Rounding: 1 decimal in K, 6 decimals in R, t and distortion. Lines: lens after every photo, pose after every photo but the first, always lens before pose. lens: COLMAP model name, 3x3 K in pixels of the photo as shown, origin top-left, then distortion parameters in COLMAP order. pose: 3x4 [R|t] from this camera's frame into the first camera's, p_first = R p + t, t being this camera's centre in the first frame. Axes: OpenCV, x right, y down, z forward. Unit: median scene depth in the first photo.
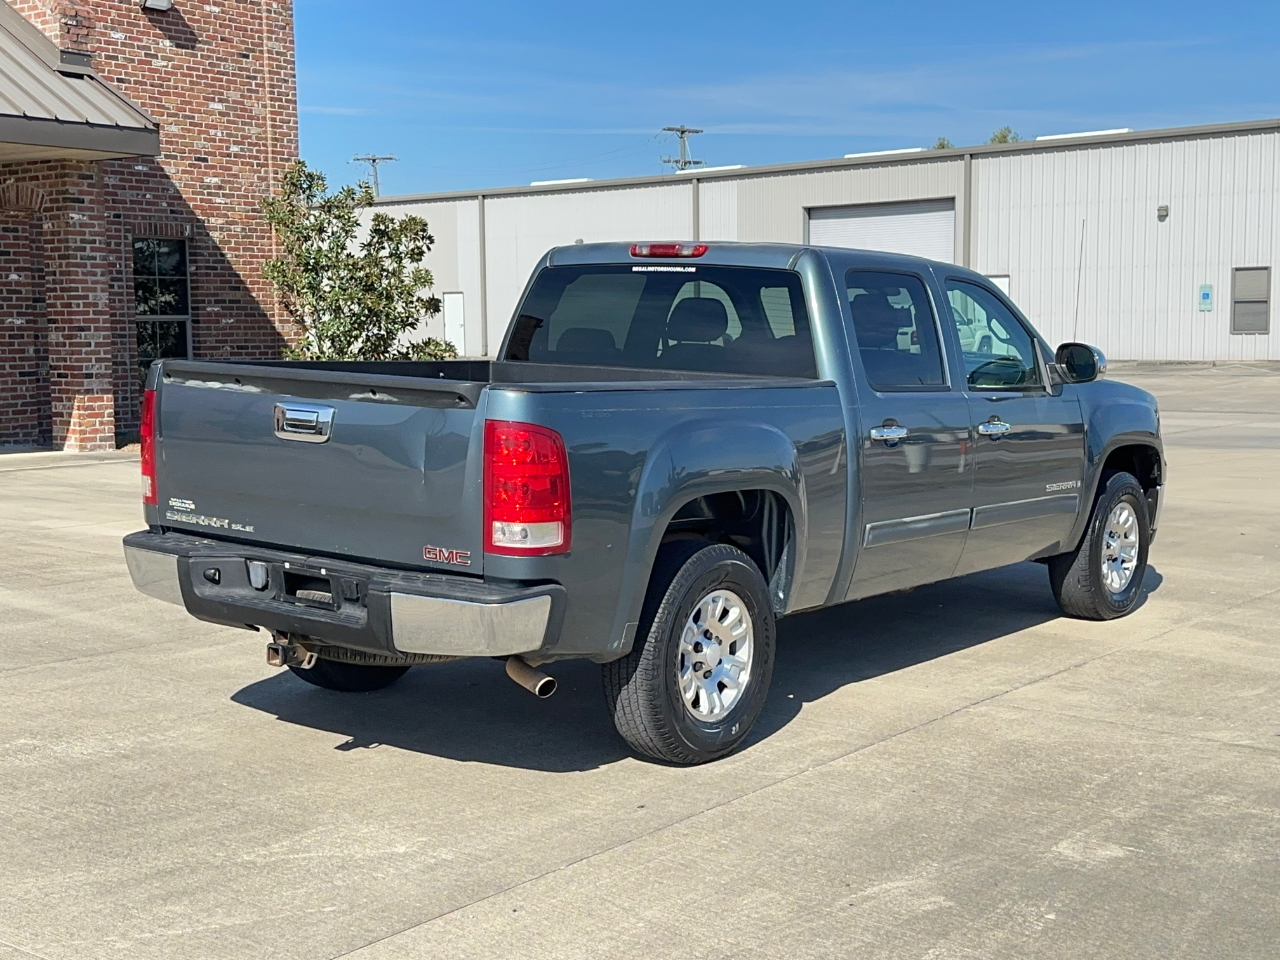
lens RADIAL K [[1734.5, 0, 634.0], [0, 1734.5, 478.0], [0, 0, 1]] dist [0.200666, -0.405990]
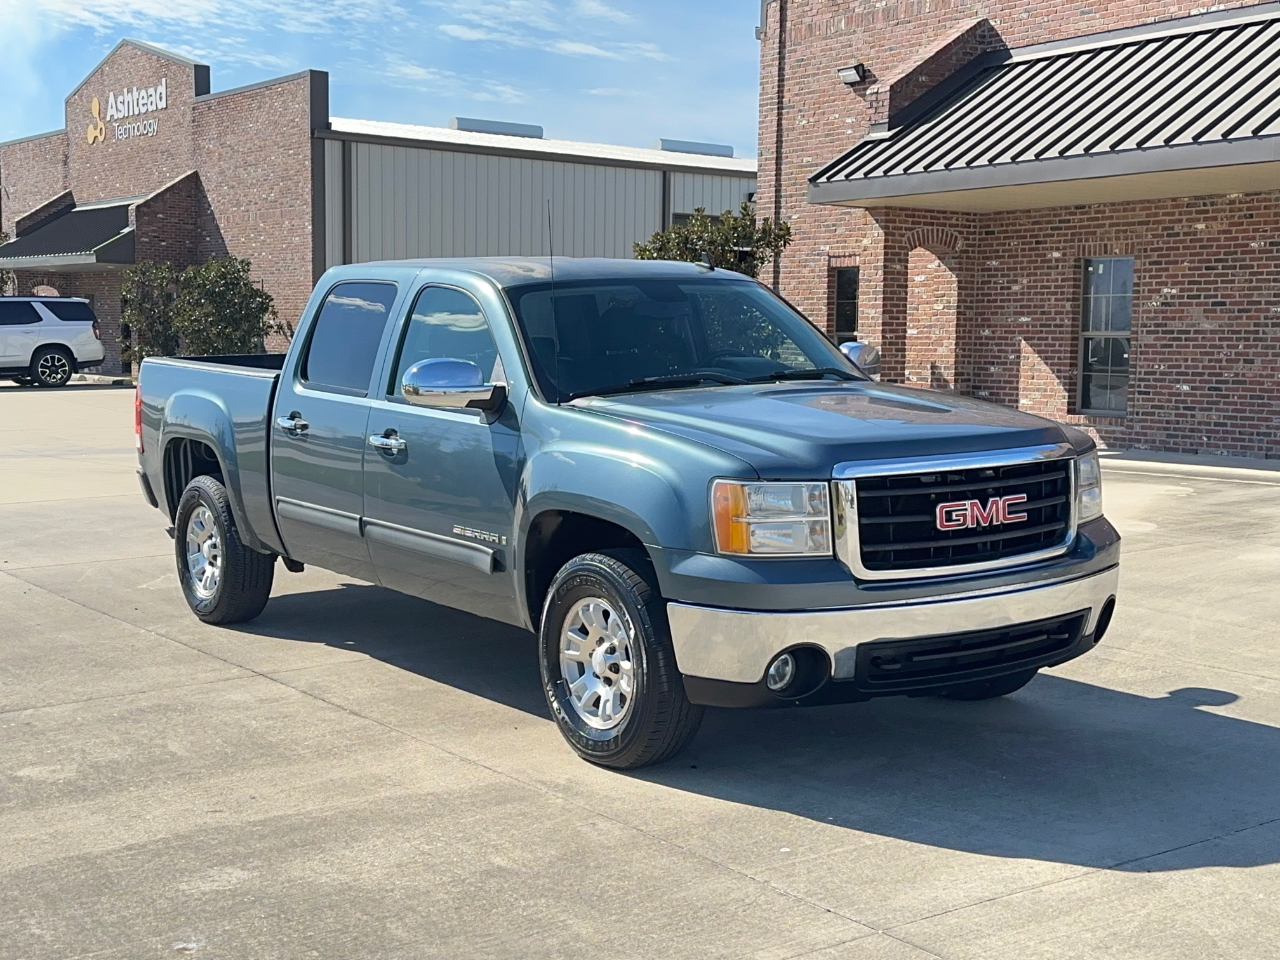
lens RADIAL K [[1729.9, 0, 630.1], [0, 1729.9, 476.3], [0, 0, 1]] dist [0.228147, -0.556066]
pose [[-0.300694, 0.079517, -0.950400, 0.670789], [-0.096614, 0.988852, 0.113302, -0.081659], [0.948814, 0.125891, -0.289660, 0.881246]]
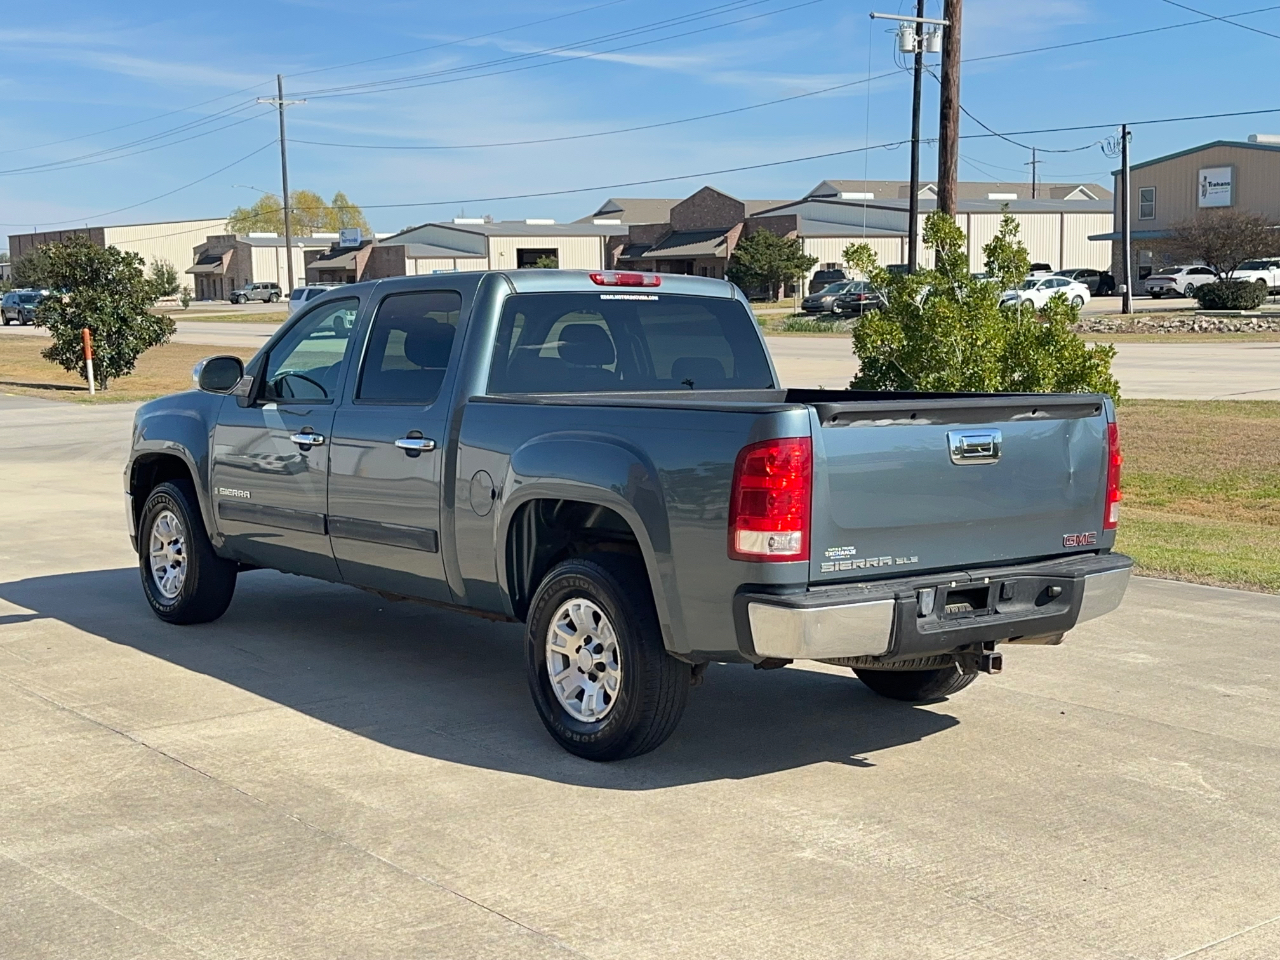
lens RADIAL K [[1734.5, 0, 634.0], [0, 1734.5, 478.0], [0, 0, 1]] dist [0.200666, -0.405990]
pose [[0.245615, -0.104228, 0.963748, -0.603358], [0.103021, 0.991379, 0.080961, -0.057230], [-0.963878, 0.079402, 0.254235, 0.437686]]
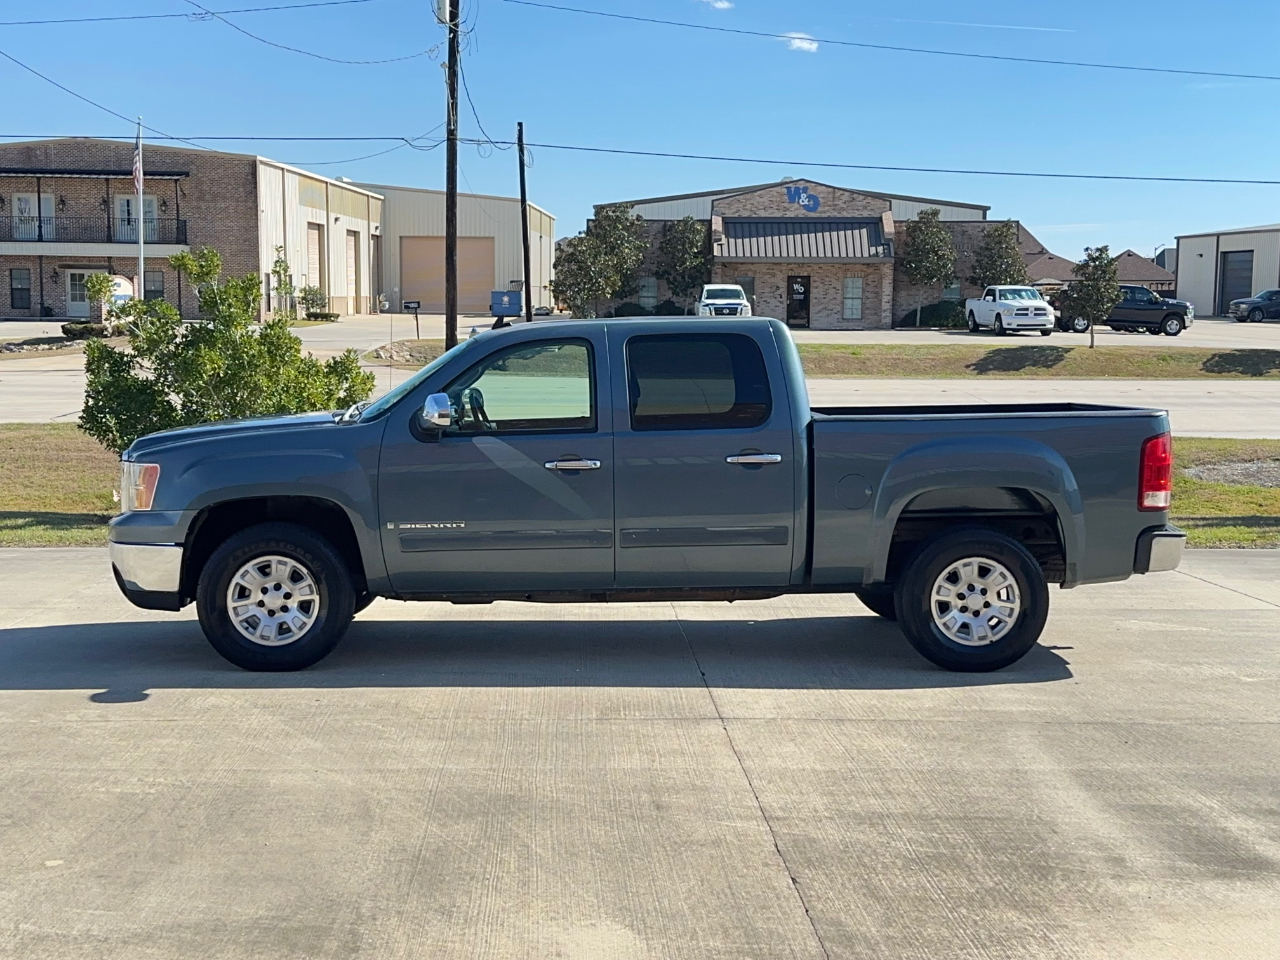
lens RADIAL K [[1734.5, 0, 634.0], [0, 1734.5, 478.0], [0, 0, 1]] dist [0.200666, -0.405990]
pose [[-0.638220, -0.077605, 0.765932, -0.573393], [0.065332, 0.985857, 0.154327, -0.136650], [-0.767077, 0.148535, -0.624124, 1.160296]]
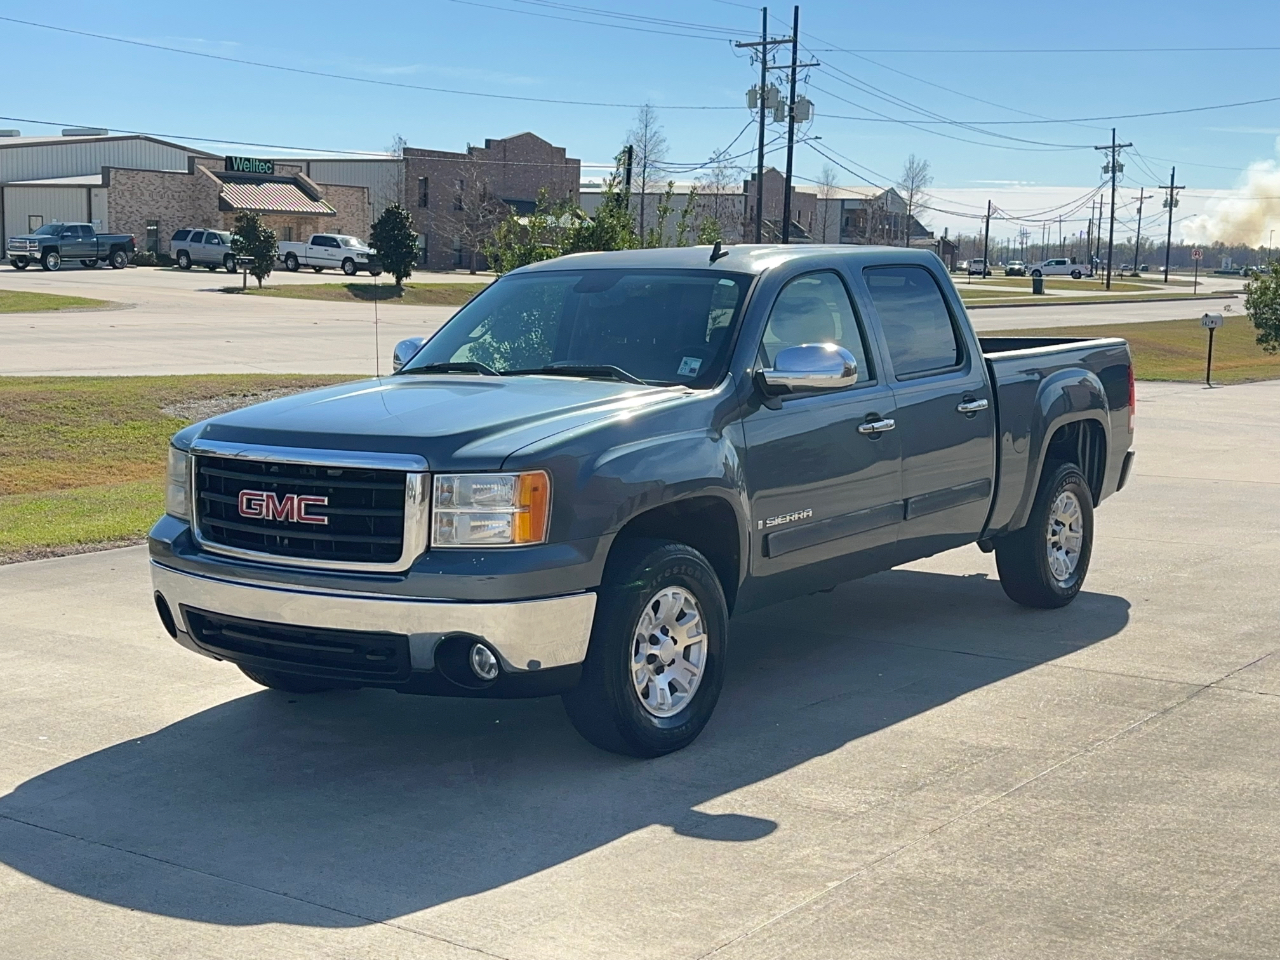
lens RADIAL K [[1734.5, 0, 634.0], [0, 1734.5, 478.0], [0, 0, 1]] dist [0.200666, -0.405990]
pose [[-0.999630, -0.014143, -0.023245, 0.099921], [-0.018793, 0.976662, 0.213960, -0.140252], [0.019676, 0.214318, -0.976566, 1.309529]]
